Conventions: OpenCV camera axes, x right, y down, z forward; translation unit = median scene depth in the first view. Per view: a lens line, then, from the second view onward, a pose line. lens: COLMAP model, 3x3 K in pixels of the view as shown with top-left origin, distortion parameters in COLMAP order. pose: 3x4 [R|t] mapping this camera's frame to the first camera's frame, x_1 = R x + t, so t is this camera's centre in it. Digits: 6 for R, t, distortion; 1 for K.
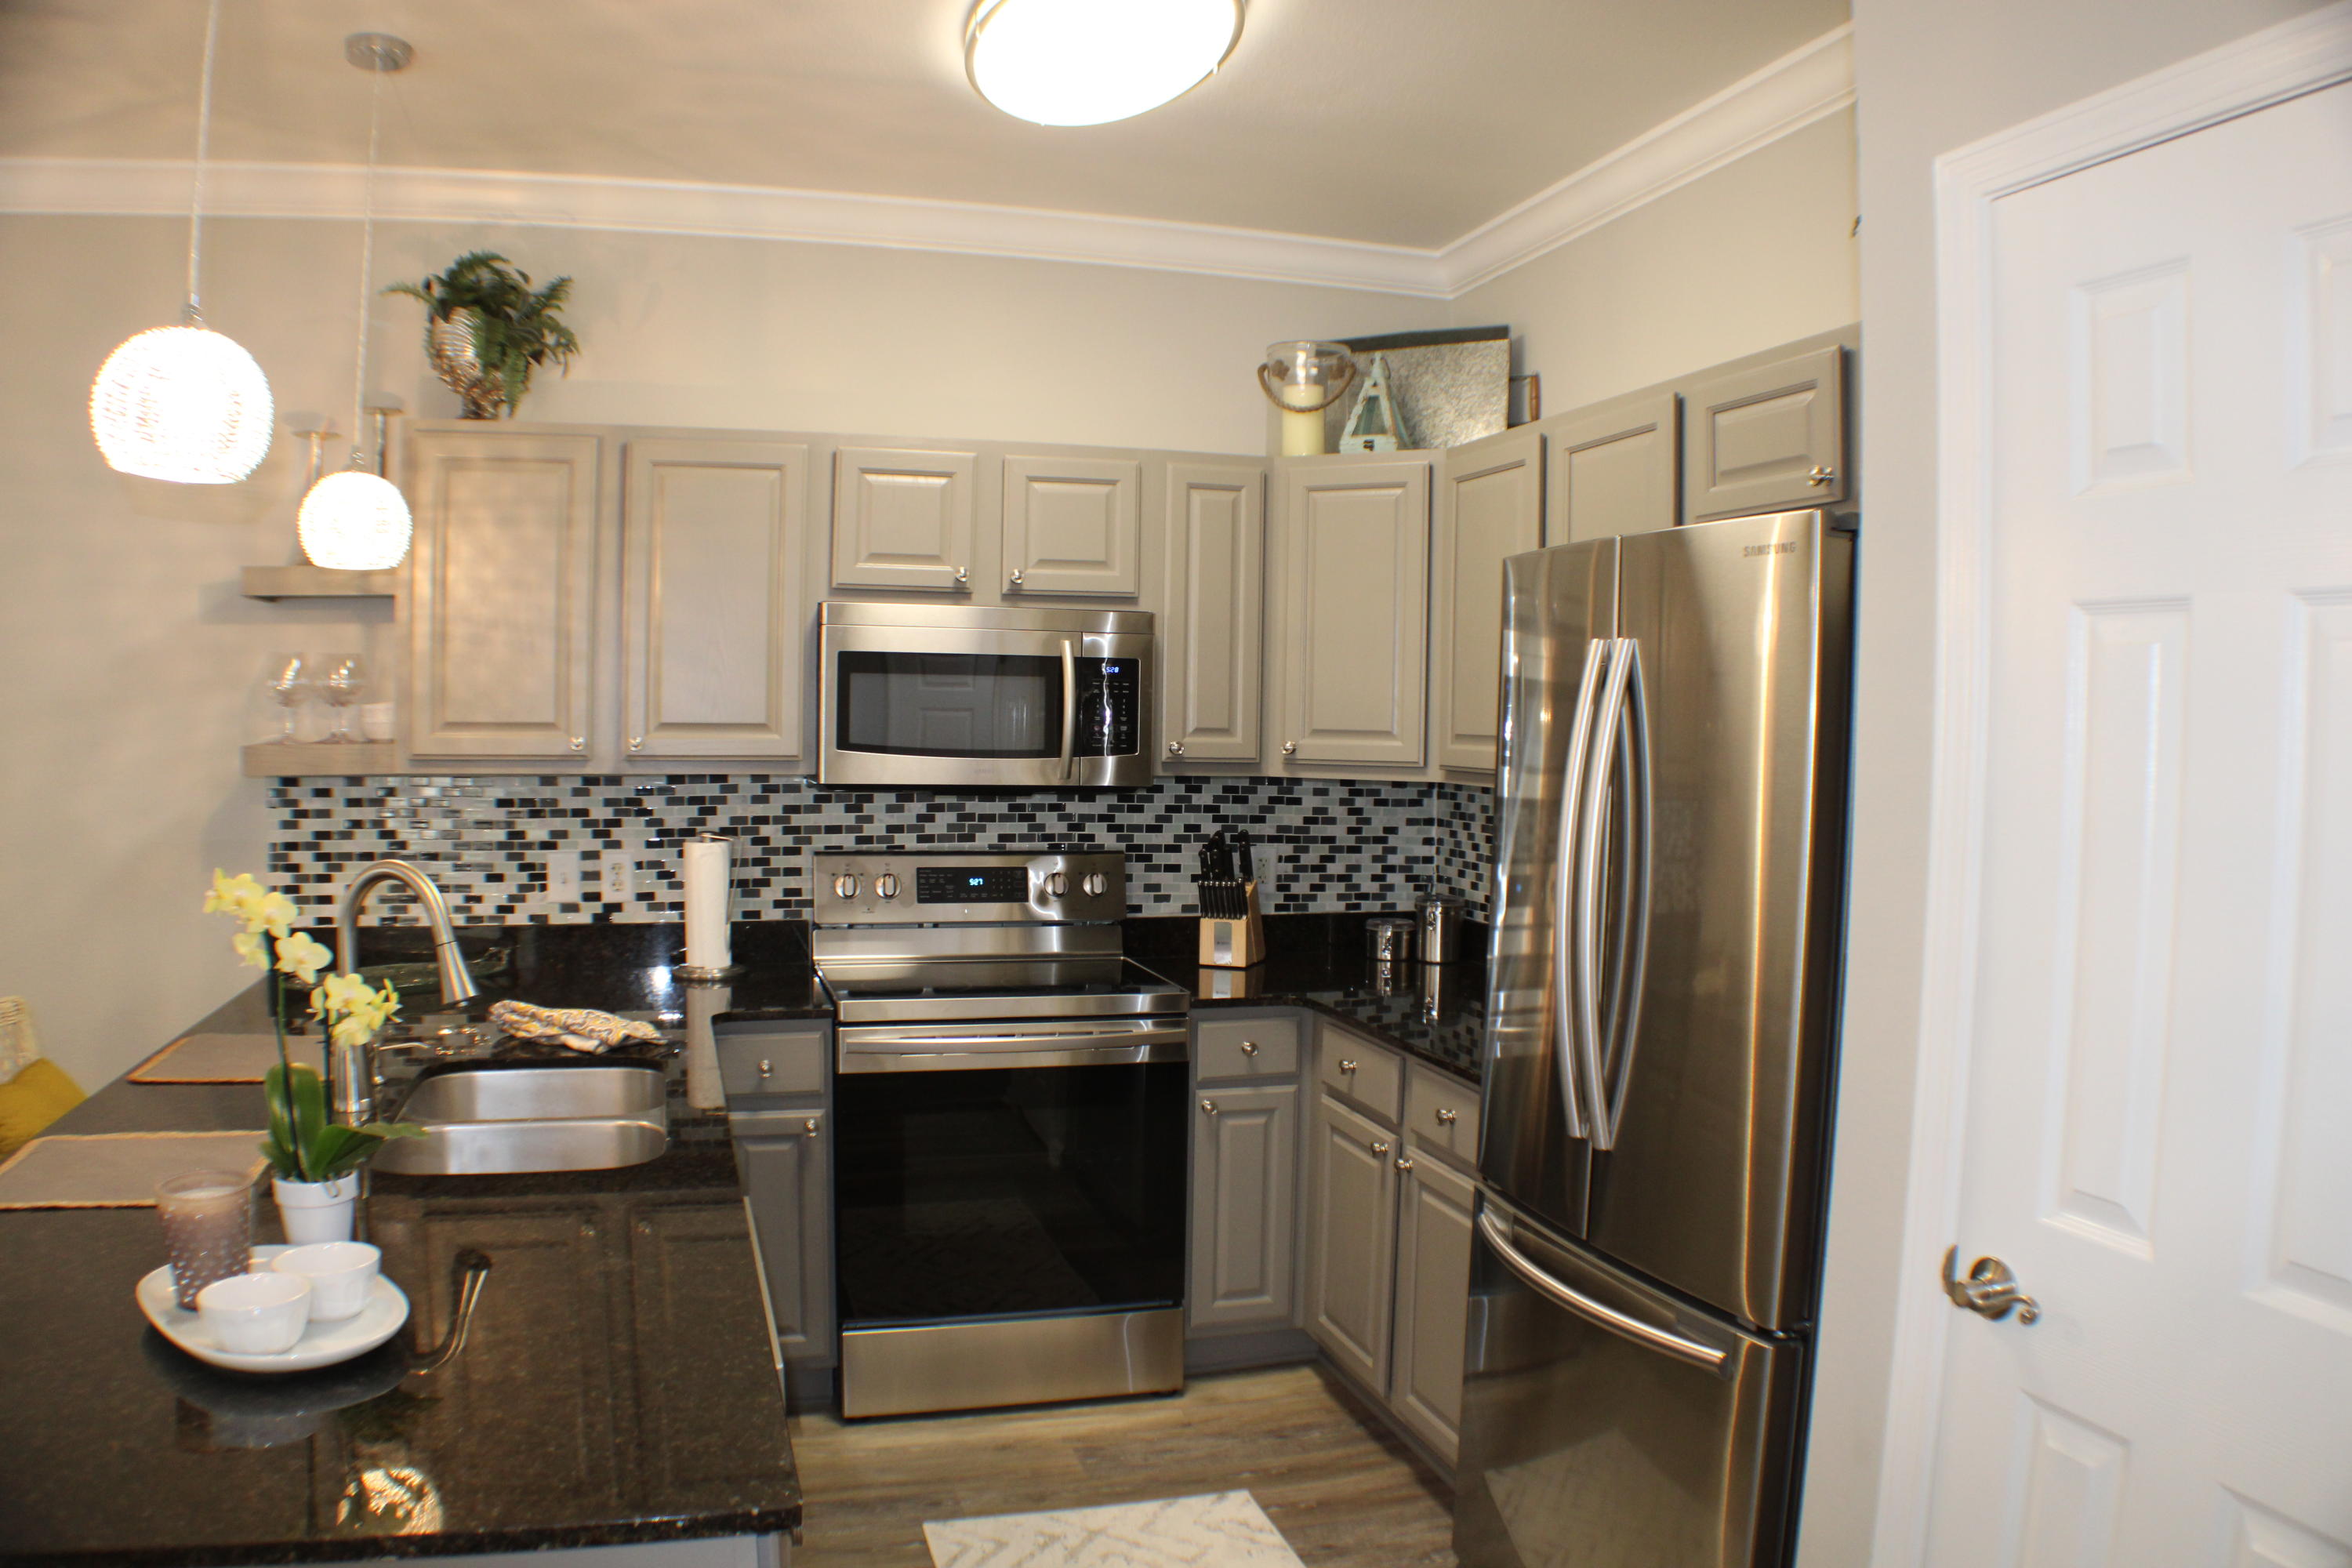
lens RADIAL K [[1713.7, 0, 1176.0], [0, 1713.7, 784.0], [0, 0, 1]] dist [-0.207525, 0.070680]
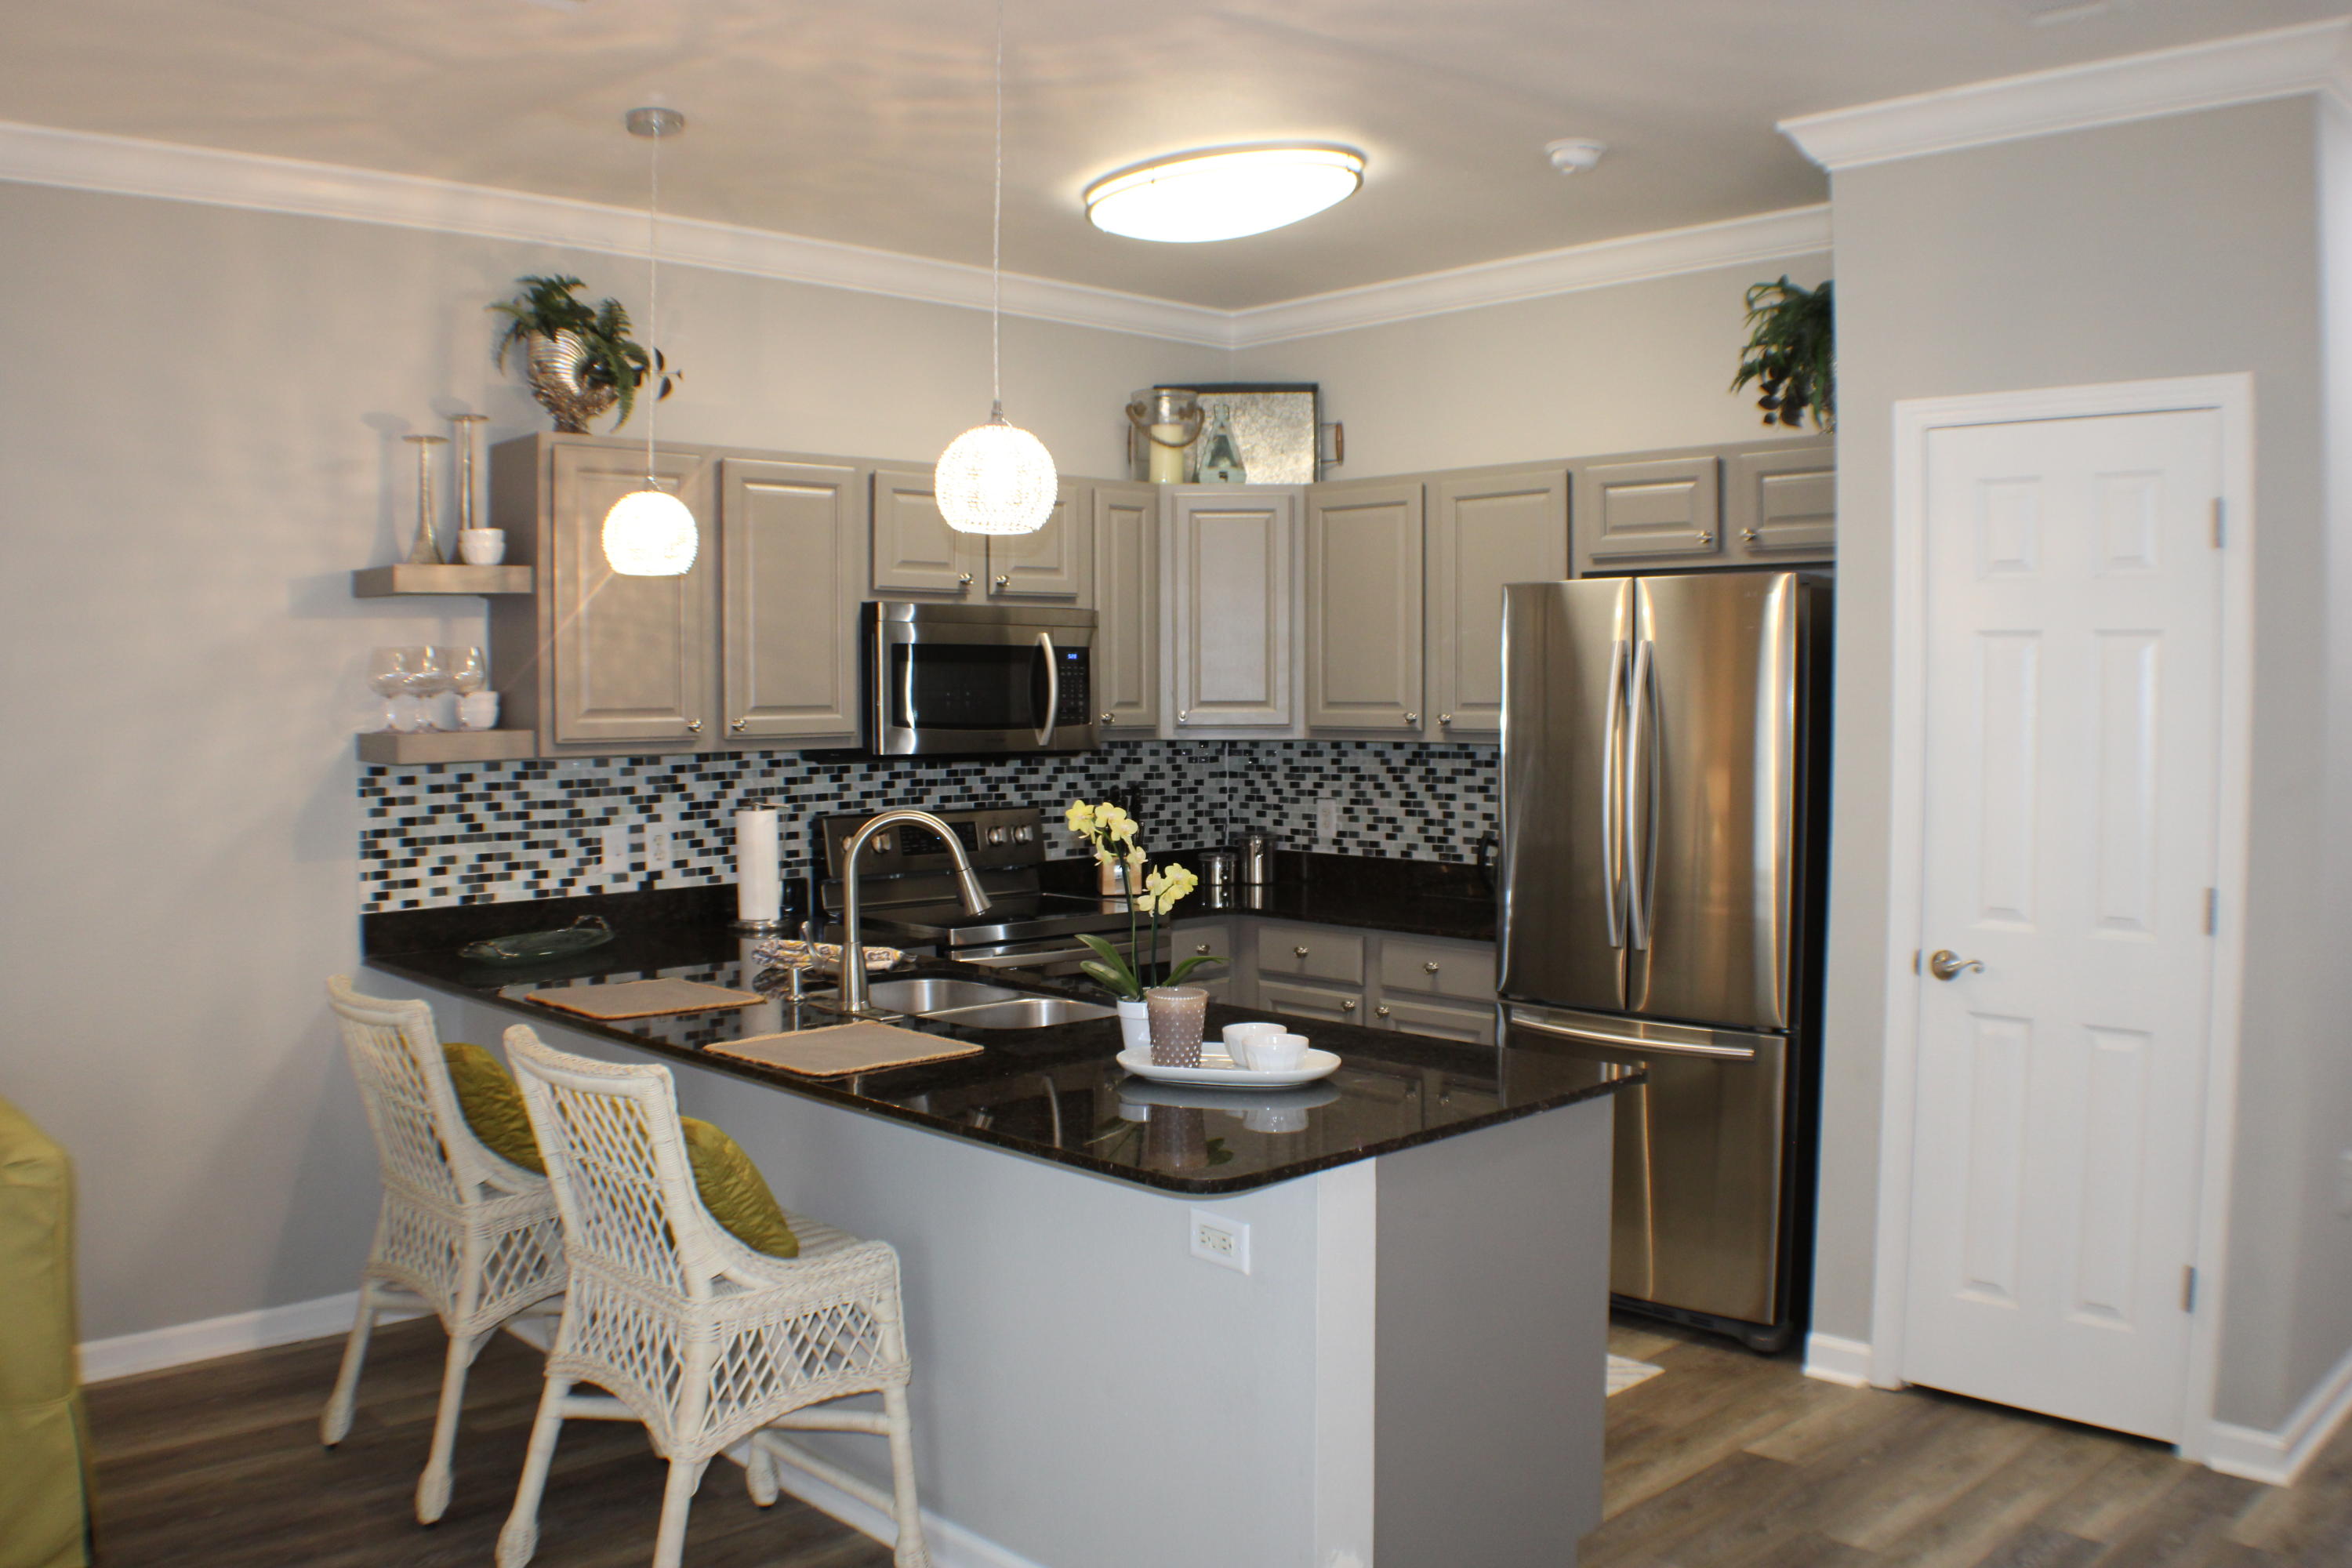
lens RADIAL K [[1975.2, 0, 1176.0], [0, 1975.2, 784.0], [0, 0, 1]] dist [-0.220321, 0.134155]
pose [[0.891062, -0.039685, 0.452143, -0.637717], [0.036239, 0.999210, 0.016284, 0.005439], [-0.452433, 0.001875, 0.891797, -0.314067]]
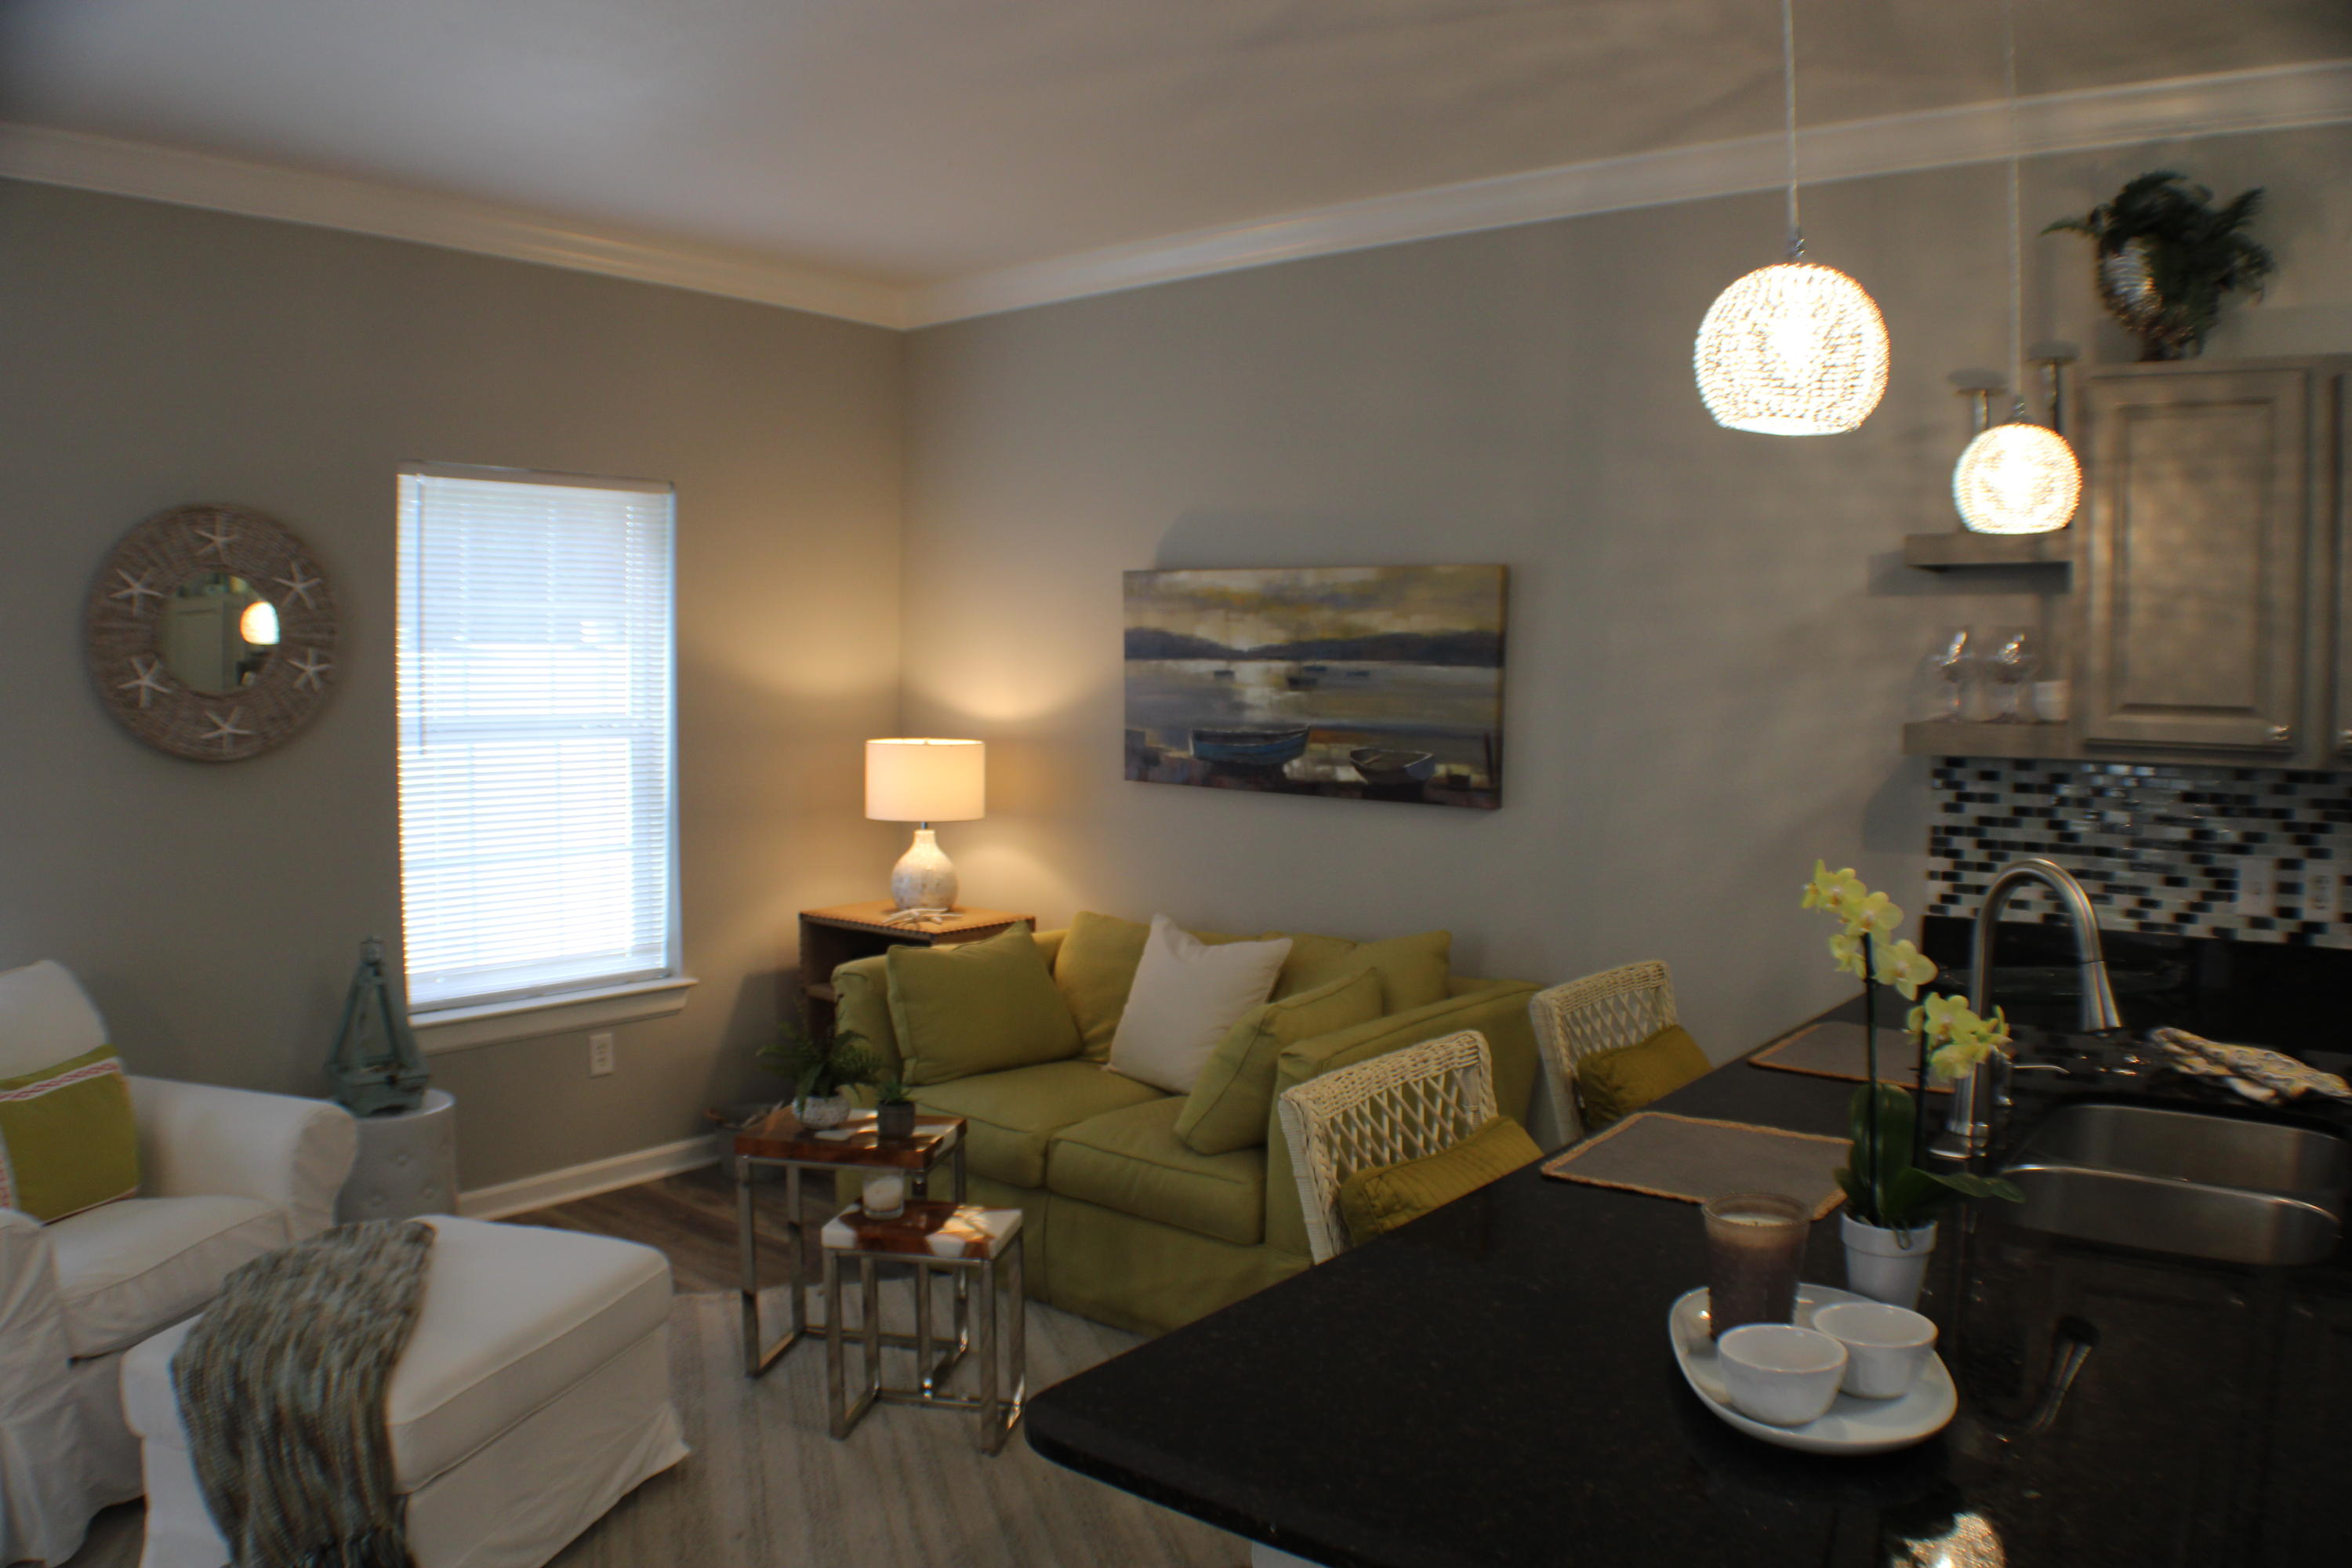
lens RADIAL K [[1708.8, 0, 1171.0], [0, 1708.8, 737.7], [0, 0, 1]] dist [-0.202371, 0.067775]
pose [[0.563064, 0.030549, -0.825849, -0.017289], [-0.042574, 0.999062, 0.007929, -0.003870], [0.825316, 0.030695, 0.563836, 0.082643]]
